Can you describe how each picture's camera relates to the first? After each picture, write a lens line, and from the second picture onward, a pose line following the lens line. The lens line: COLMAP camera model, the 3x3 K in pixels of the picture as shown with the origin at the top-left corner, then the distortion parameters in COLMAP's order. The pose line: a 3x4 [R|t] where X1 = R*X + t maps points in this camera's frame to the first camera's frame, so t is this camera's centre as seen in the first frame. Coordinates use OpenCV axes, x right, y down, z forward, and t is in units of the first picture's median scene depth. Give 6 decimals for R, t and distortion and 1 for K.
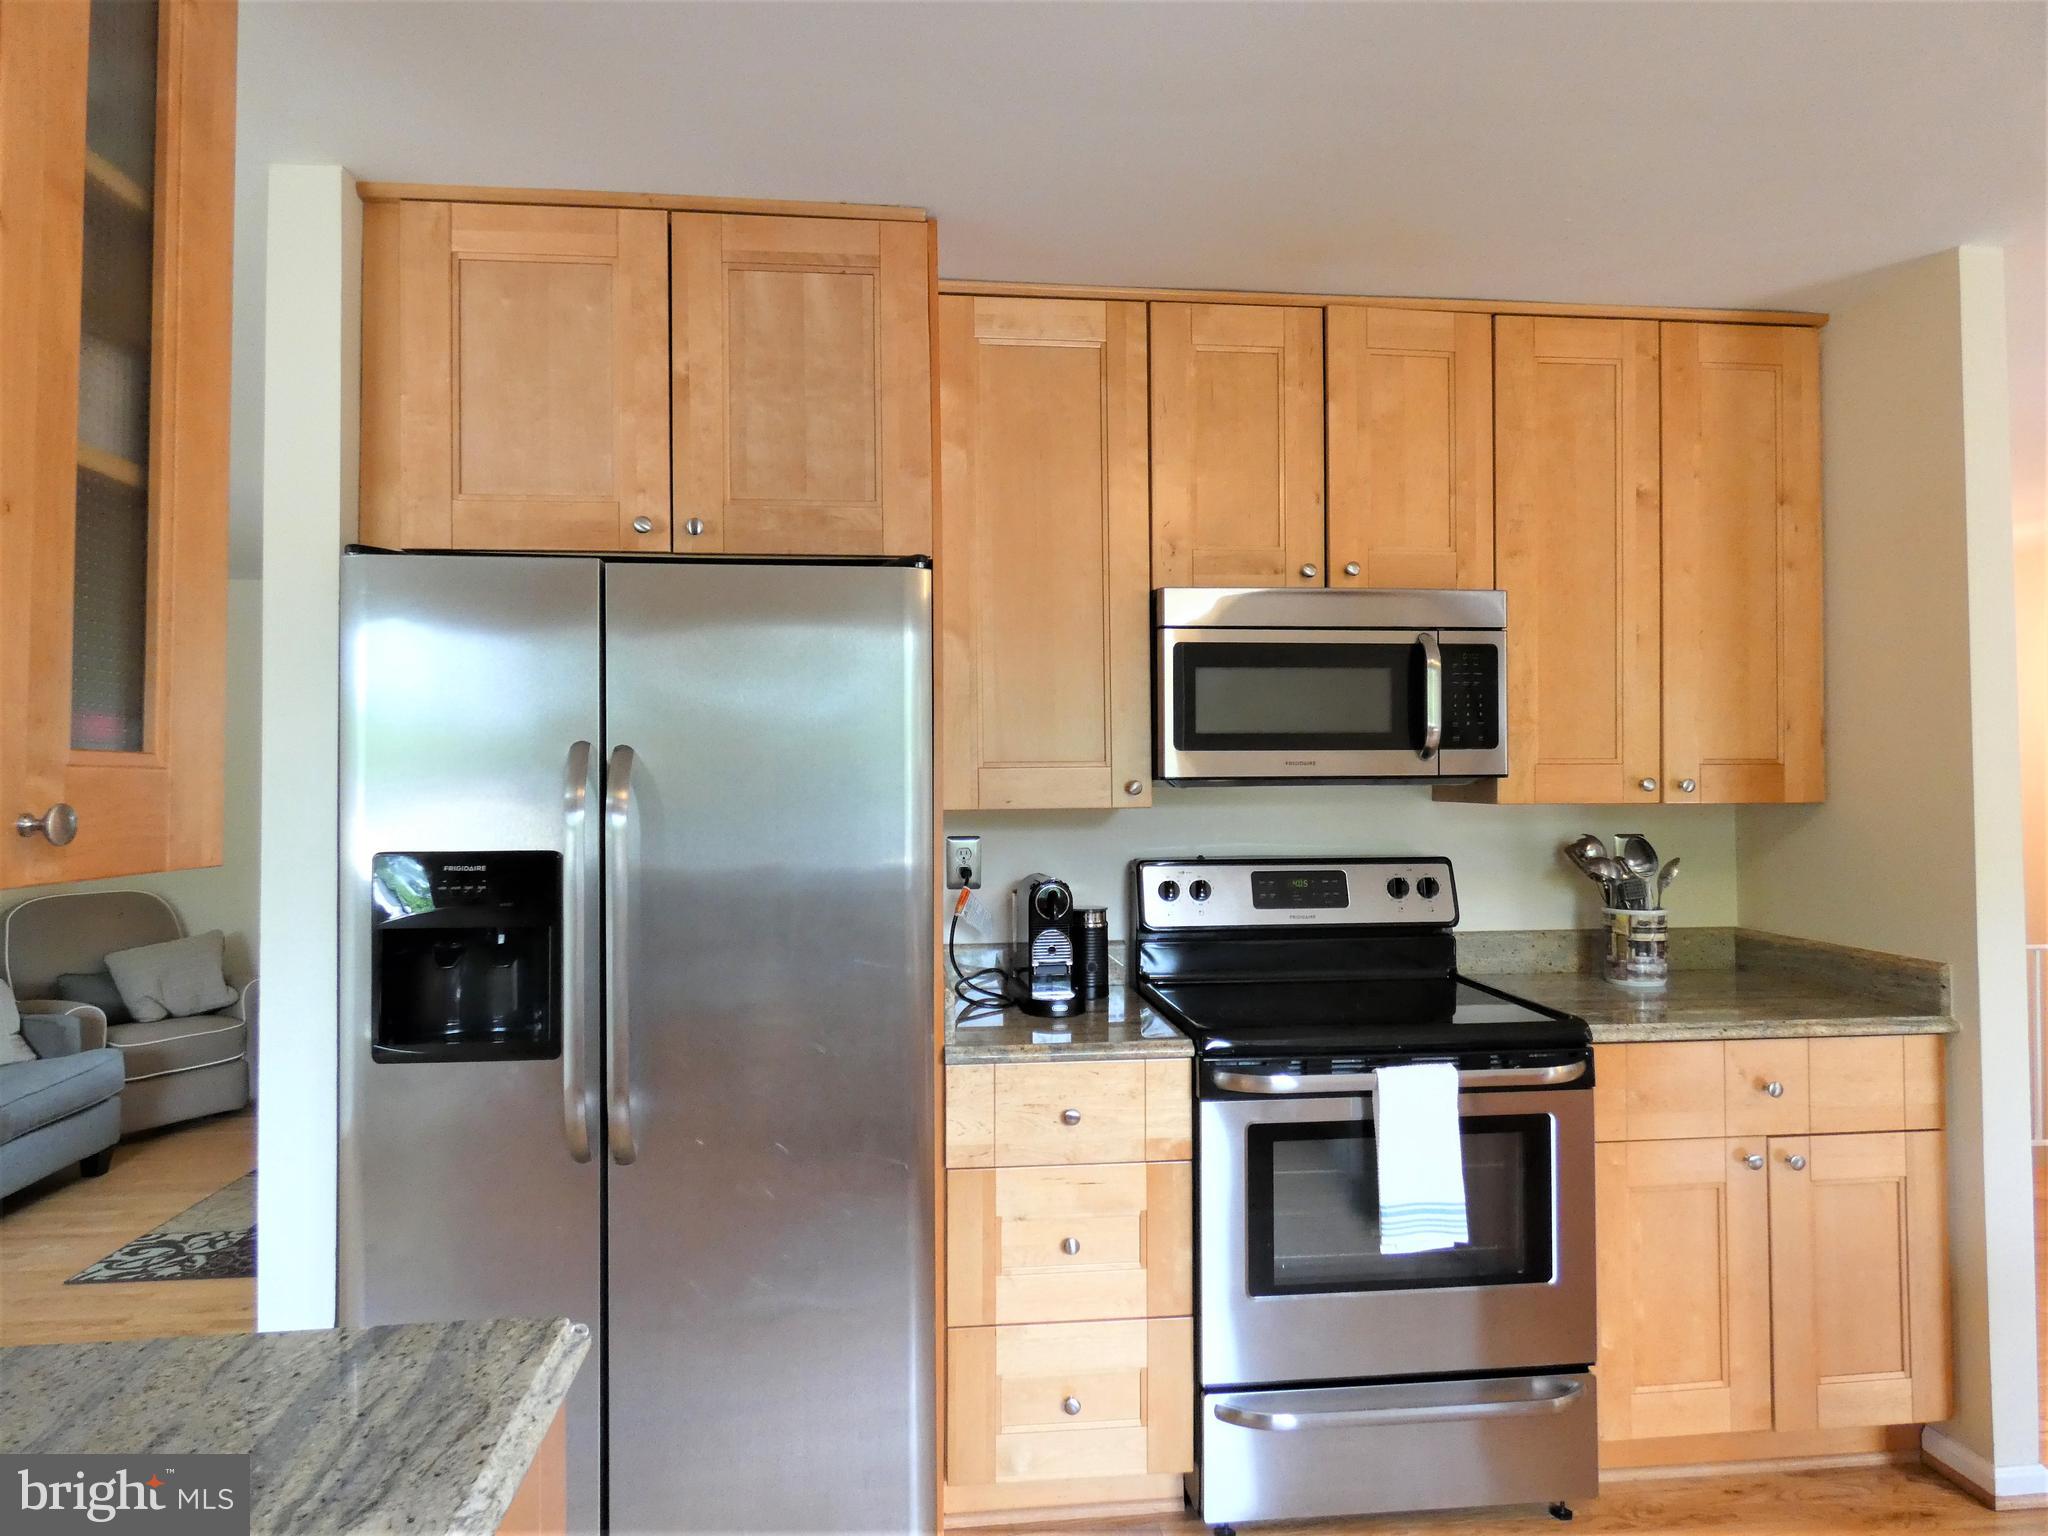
lens RADIAL K [[1223.1, 0, 1018.6], [0, 1223.1, 766.5], [0, 0, 1]] dist [-0.006726, -0.001092]
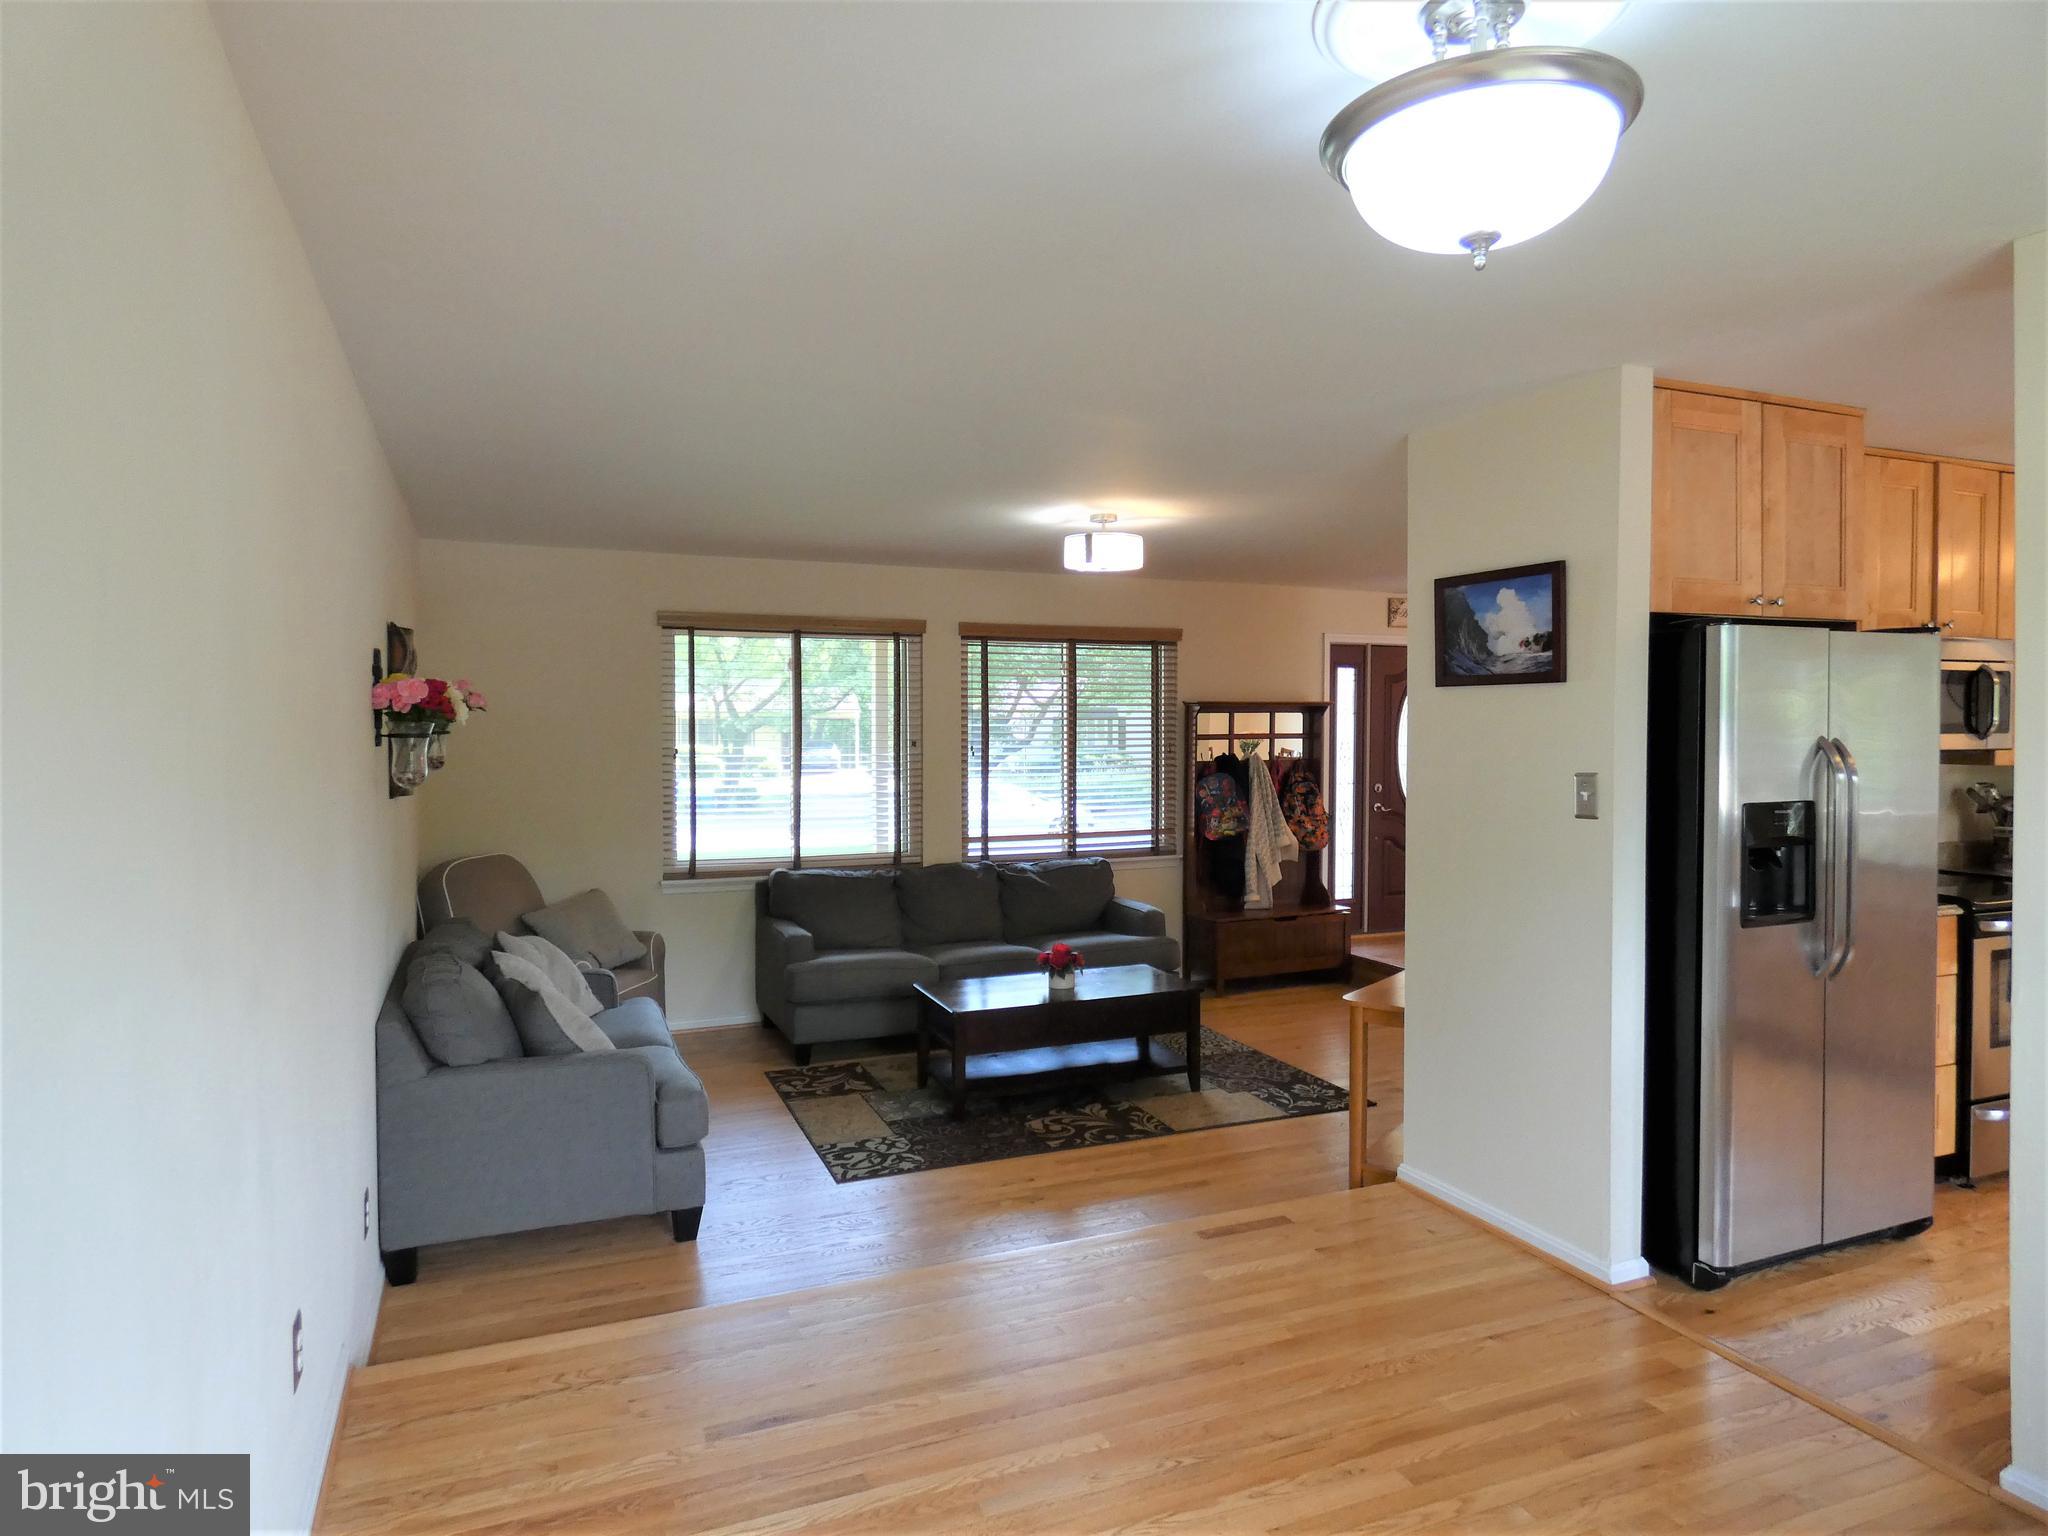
lens RADIAL K [[1223.1, 0, 1027.8], [0, 1223.1, 769.7], [0, 0, 1]] dist [-0.006726, -0.001092]
pose [[0.959899, -0.008283, 0.280224, -1.363080], [-0.003461, 0.999137, 0.041387, -0.028858], [-0.280325, -0.040697, 0.959042, -0.234261]]
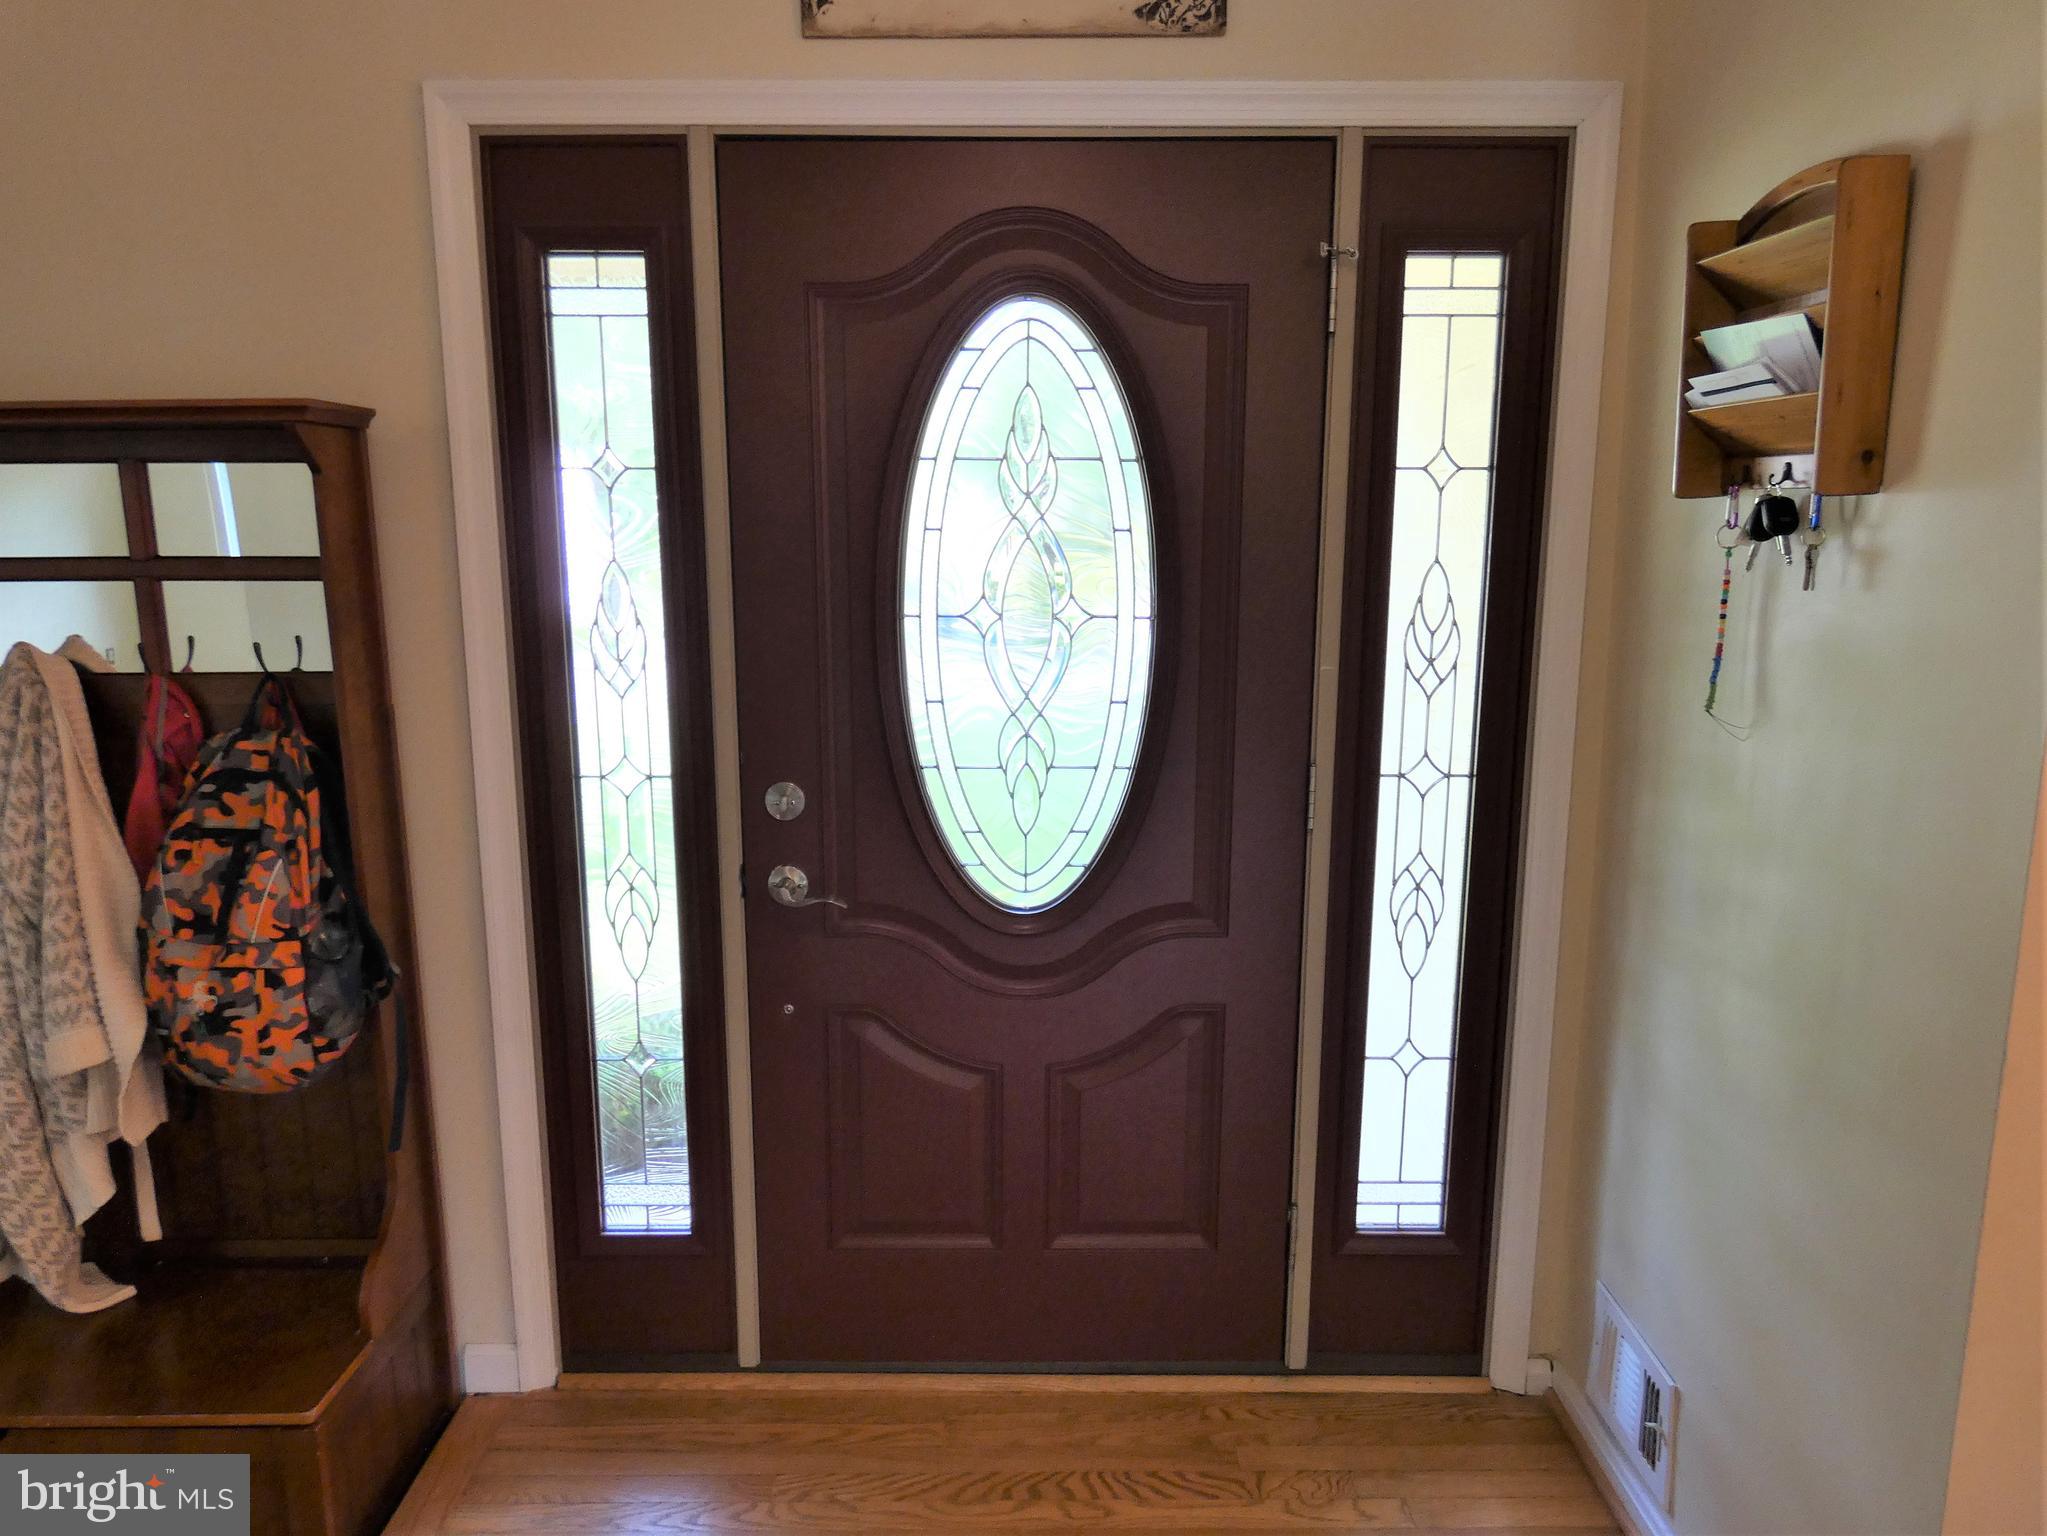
lens RADIAL K [[1222.5, 0, 1030.2], [0, 1222.5, 772.7], [0, 0, 1]] dist [-0.006726, -0.001092]
pose [[0.993454, 0.023998, -0.111685, 0.681134], [-0.003011, 0.982845, 0.184409, -0.003817], [0.114195, -0.182865, 0.976483, 1.921381]]
